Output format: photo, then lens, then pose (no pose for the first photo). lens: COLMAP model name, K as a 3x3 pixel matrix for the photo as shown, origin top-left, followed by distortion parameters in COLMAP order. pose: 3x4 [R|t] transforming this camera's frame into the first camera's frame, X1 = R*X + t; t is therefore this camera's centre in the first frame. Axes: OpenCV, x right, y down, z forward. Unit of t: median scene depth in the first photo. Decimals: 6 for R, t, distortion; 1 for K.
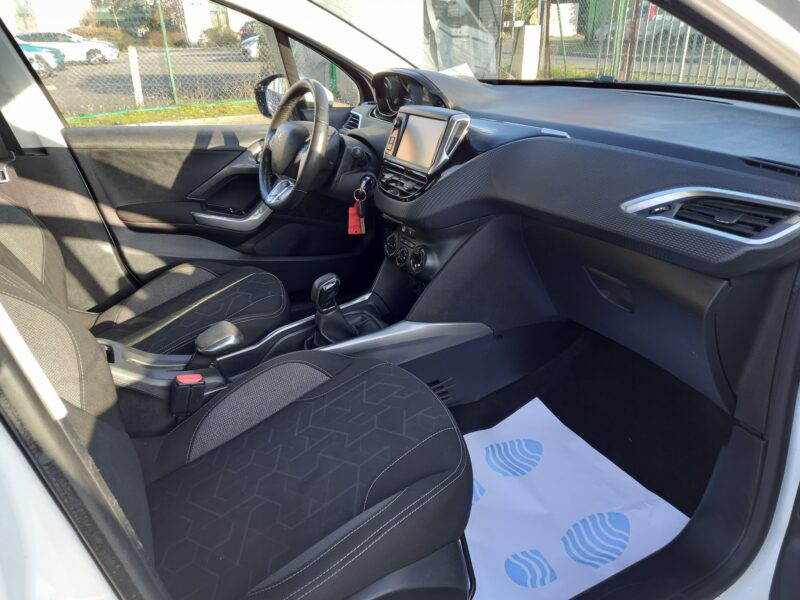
lens RADIAL K [[581.8, 0, 402.3], [0, 581.8, 300.1], [0, 0, 1]] dist [0.074725, -0.061627]
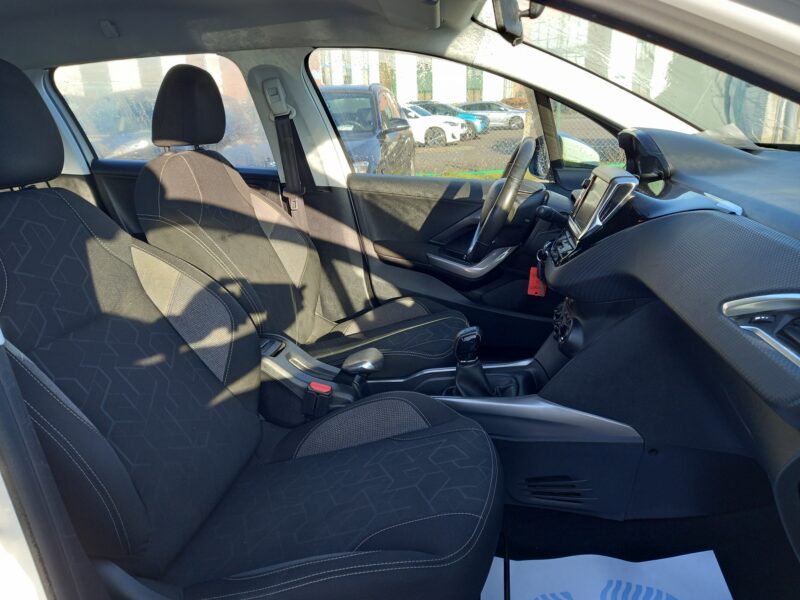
lens RADIAL K [[581.8, 0, 397.4], [0, 581.8, 304.0], [0, 0, 1]] dist [0.074725, -0.061627]
pose [[0.794605, 0.188085, -0.577258, 0.253941], [-0.240245, 0.970605, -0.014453, -0.028734], [0.557571, 0.150168, 0.816434, 0.091896]]
